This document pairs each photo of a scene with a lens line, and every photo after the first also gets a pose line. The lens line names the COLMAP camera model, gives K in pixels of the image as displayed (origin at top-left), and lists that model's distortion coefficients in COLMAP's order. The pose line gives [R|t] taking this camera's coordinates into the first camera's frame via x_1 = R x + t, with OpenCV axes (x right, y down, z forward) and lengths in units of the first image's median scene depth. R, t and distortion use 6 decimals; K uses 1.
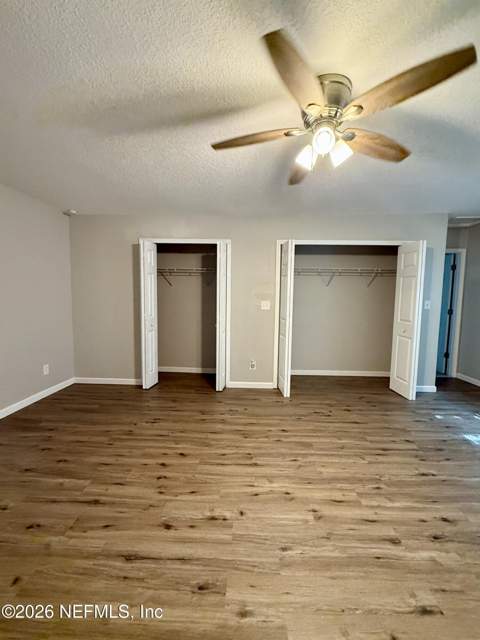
lens RADIAL K [[254.7, 0, 240.0], [0, 254.7, 320.0], [0, 0, 1]] dist [0.000914, 0.000202]
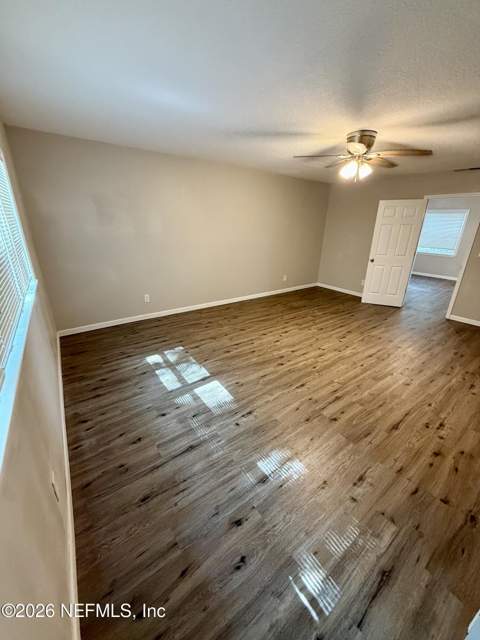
lens RADIAL K [[254.7, 0, 240.0], [0, 254.7, 320.0], [0, 0, 1]] dist [0.000914, 0.000202]
pose [[-0.747322, 0.205808, -0.631785, 1.721630], [-0.105386, 0.902075, 0.418515, -0.223136], [0.656051, 0.379347, -0.652452, 1.514564]]
